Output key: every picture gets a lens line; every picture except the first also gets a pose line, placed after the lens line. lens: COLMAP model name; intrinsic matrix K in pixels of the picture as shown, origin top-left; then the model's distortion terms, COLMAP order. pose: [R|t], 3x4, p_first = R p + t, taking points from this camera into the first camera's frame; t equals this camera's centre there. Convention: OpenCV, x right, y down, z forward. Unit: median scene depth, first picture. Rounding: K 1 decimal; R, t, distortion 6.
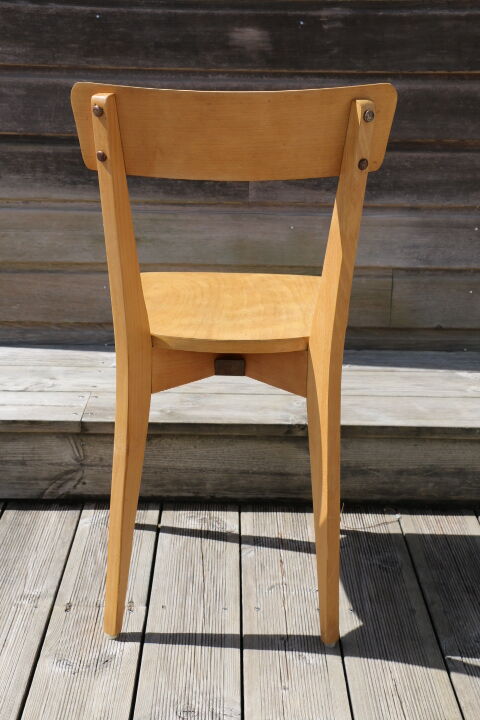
lens RADIAL K [[1083.1, 0, 234.0], [0, 1083.1, 360.9], [0, 0, 1]] dist [0.061208, 0.503354]
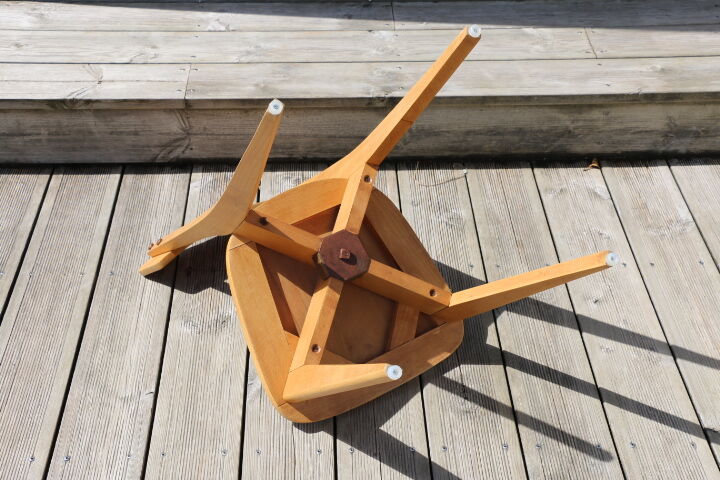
lens RADIAL K [[1083.1, 0, 360.0], [0, 1083.1, 240.0], [0, 0, 1]] dist [0.061208, 0.503354]
pose [[0.999330, -0.028669, 0.022758, 0.009834], [0.019704, 0.945300, 0.325607, -0.158521], [-0.030848, -0.324940, 0.945231, -0.109361]]
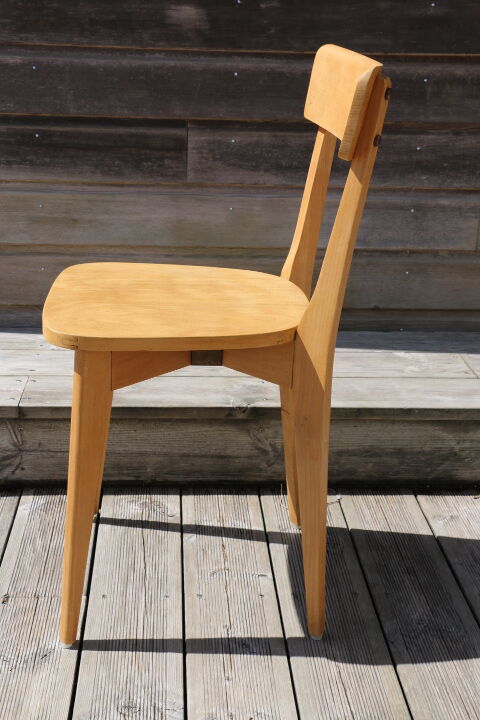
lens RADIAL K [[1025.7, 0, 231.7], [0, 1025.7, 362.1], [0, 0, 1]] dist [0.026764, 0.486084]
pose [[0.998360, -0.008333, 0.056643, -0.000467], [0.006849, 0.999630, 0.026339, -0.007230], [-0.056841, -0.025908, 0.998047, 0.056940]]
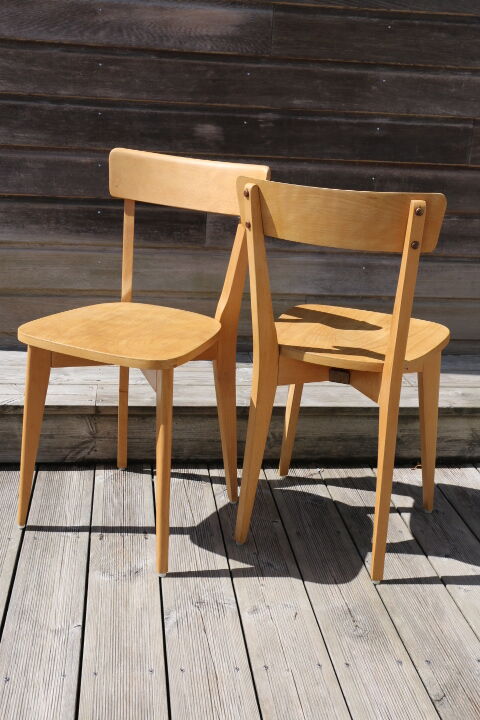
lens RADIAL K [[851.3, 0, 236.2], [0, 851.3, 357.9], [0, 0, 1]] dist [-0.019816, 0.223118]
pose [[0.991612, -0.003946, 0.129187, -0.096431], [0.003777, 0.999992, 0.001555, -0.006119], [-0.129192, -0.001054, 0.991619, -0.093382]]
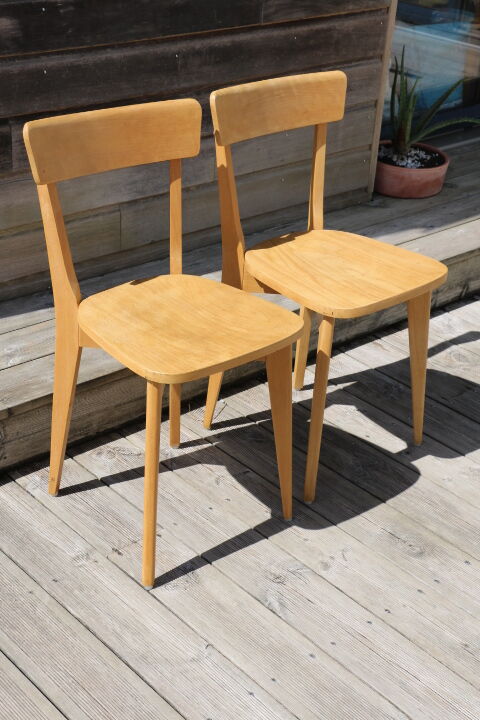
lens RADIAL K [[1168.9, 0, 240.0], [0, 1168.9, 360.0], [0, 0, 1]] dist [0.124366, 0.632683]
pose [[0.744876, -0.286026, 0.602785, -0.648664], [0.164774, 0.954326, 0.249220, -0.245645], [-0.646537, -0.086314, 0.757984, -0.090751]]
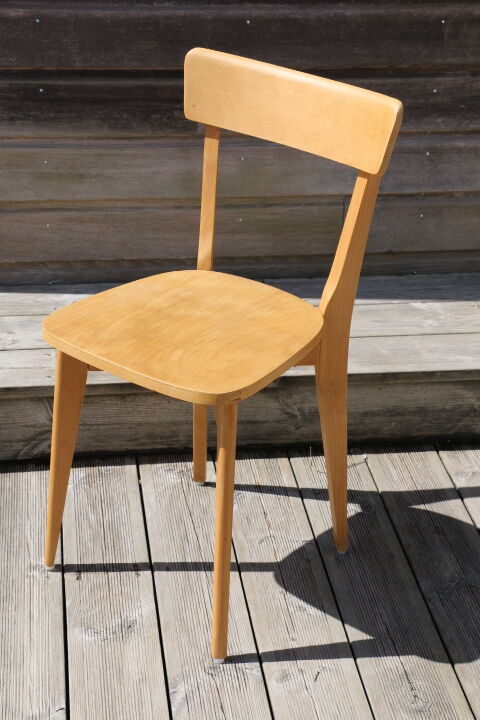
lens RADIAL K [[1370.6, 0, 239.6], [0, 1370.6, 367.7], [0, 0, 1]] dist [0.247568, 0.355268]
pose [[0.990484, -0.052742, 0.127118, -0.126134], [0.031170, 0.985622, 0.166066, -0.157323], [-0.134049, -0.160524, 0.977887, -0.254399]]
